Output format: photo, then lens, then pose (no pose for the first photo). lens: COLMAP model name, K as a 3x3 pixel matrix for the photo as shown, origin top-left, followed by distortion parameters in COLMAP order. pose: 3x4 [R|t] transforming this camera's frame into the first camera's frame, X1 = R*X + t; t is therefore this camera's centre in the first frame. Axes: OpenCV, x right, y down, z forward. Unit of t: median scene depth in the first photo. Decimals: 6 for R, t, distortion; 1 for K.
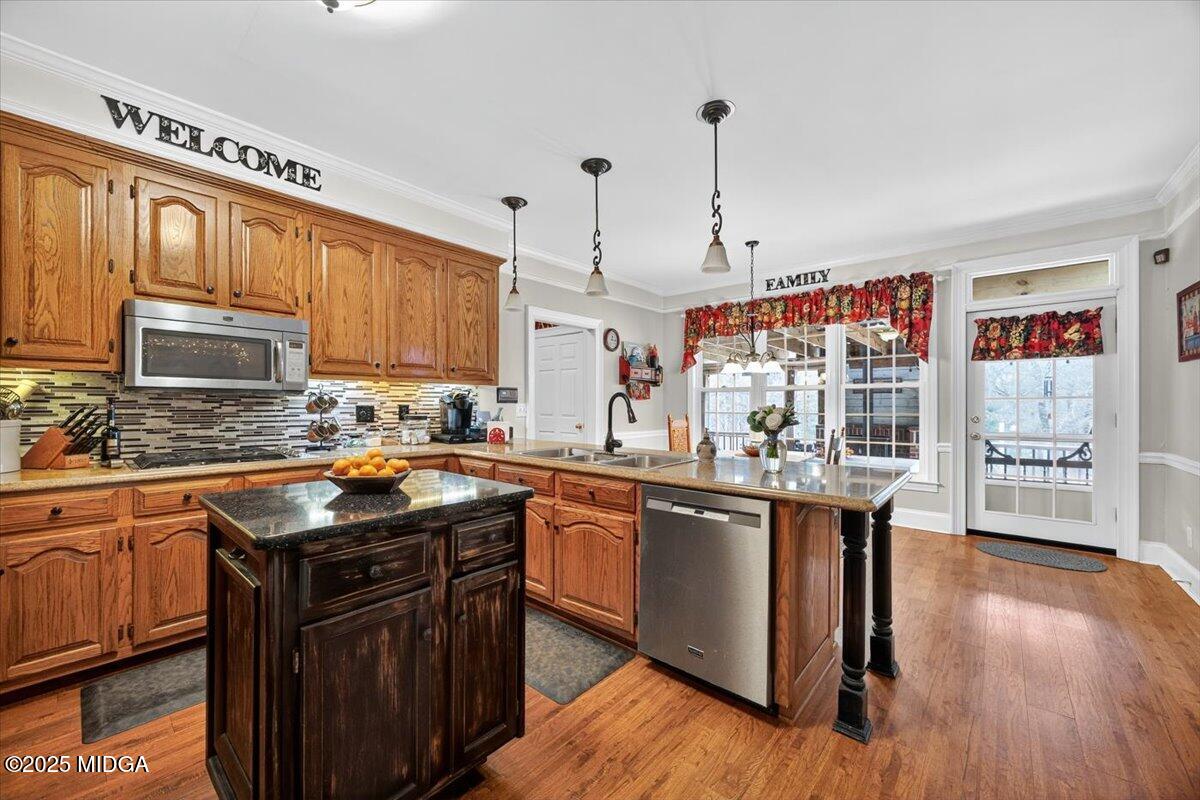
lens RADIAL K [[469.1, 0, 600.0], [0, 469.1, 404.3], [0, 0, 1]] dist [0.001781, 0.000106]
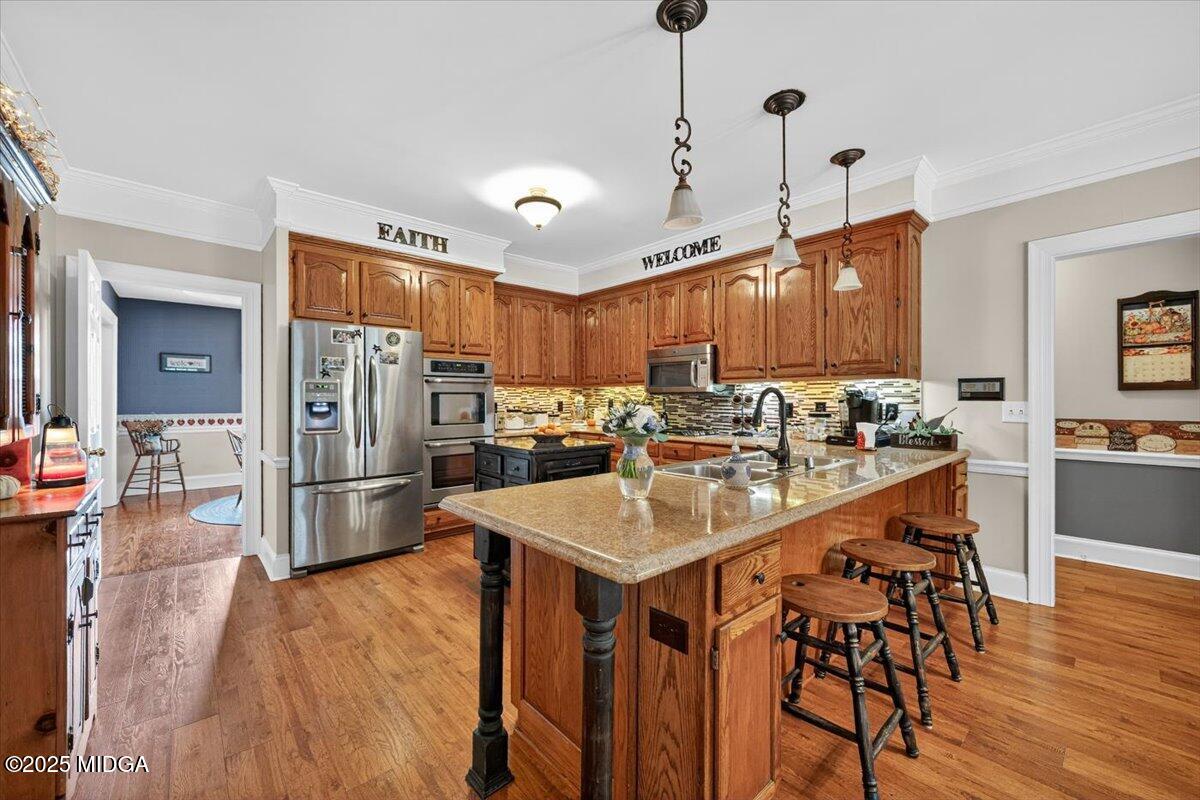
lens RADIAL K [[469.1, 0, 599.8], [0, 469.1, 401.6], [0, 0, 1]] dist [0.001781, 0.000106]
pose [[-0.130314, 0.005205, -0.991459, 0.826488], [-0.000595, 0.999986, 0.005328, -0.007046], [0.991473, 0.001284, -0.130309, 0.809764]]
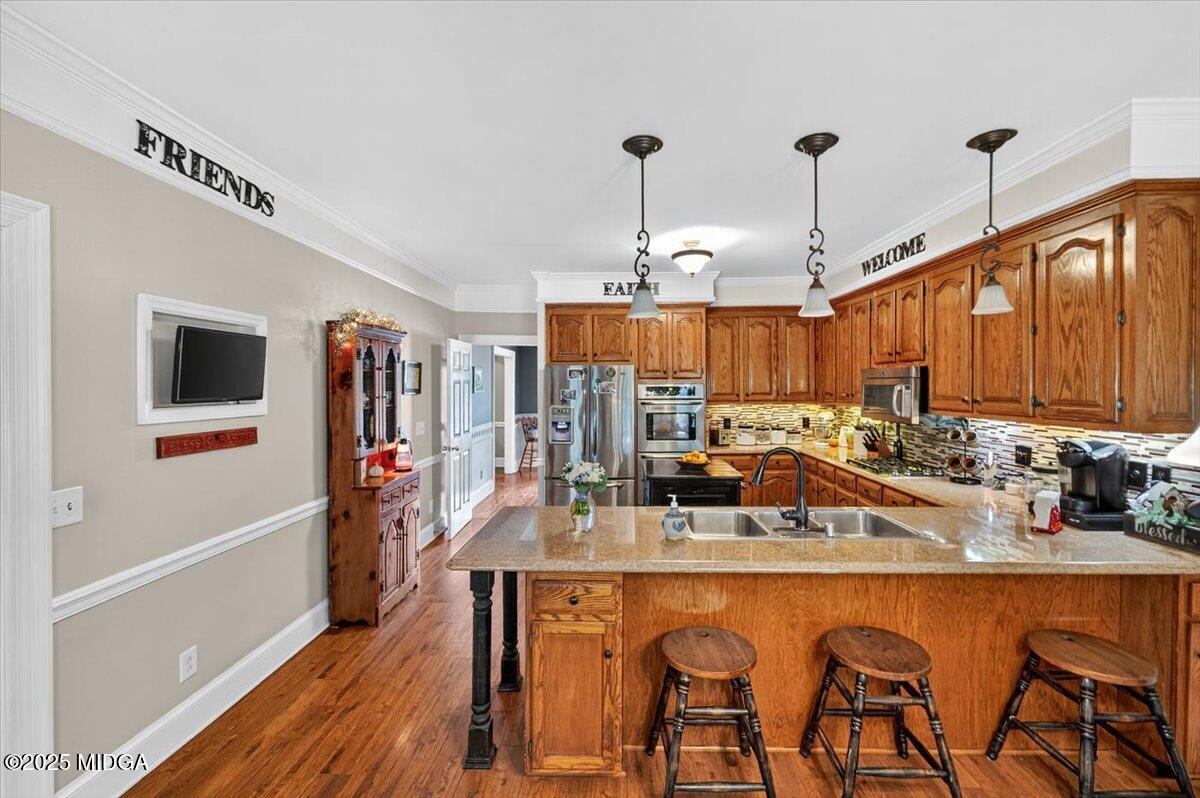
lens RADIAL K [[505.7, 0, 604.4], [0, 505.7, 387.9], [0, 0, 1]] dist [-0.001006, 0.000282]
pose [[-0.774814, 0.003835, -0.632177, 0.769594], [0.000775, 0.999987, 0.005117, -0.123632], [0.632188, 0.003475, -0.774807, 1.429948]]
